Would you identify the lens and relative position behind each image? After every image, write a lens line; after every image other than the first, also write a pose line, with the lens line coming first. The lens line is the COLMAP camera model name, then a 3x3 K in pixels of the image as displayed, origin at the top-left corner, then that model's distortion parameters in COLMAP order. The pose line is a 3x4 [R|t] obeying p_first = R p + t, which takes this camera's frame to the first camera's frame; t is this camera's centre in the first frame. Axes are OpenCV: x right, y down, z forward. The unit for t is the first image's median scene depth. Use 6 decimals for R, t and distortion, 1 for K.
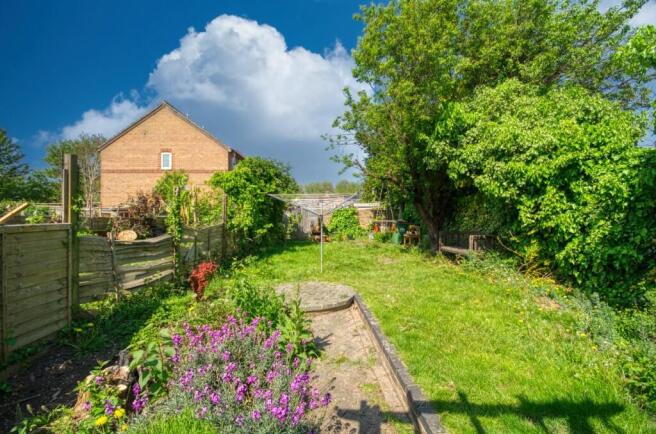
lens RADIAL K [[287.9, 0, 328.0], [0, 287.9, 221.2], [0, 0, 1]] dist [0.005312, 0.000311]
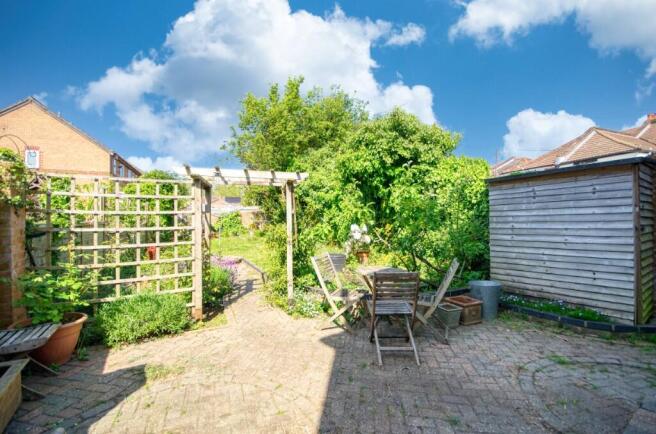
lens RADIAL K [[287.9, 0, 329.0], [0, 287.9, 223.8], [0, 0, 1]] dist [0.005312, 0.000311]
pose [[0.918563, -0.004787, 0.395246, -0.046905], [0.002907, 0.999981, 0.005354, 0.005136], [-0.395265, -0.003769, 0.918560, -0.354616]]
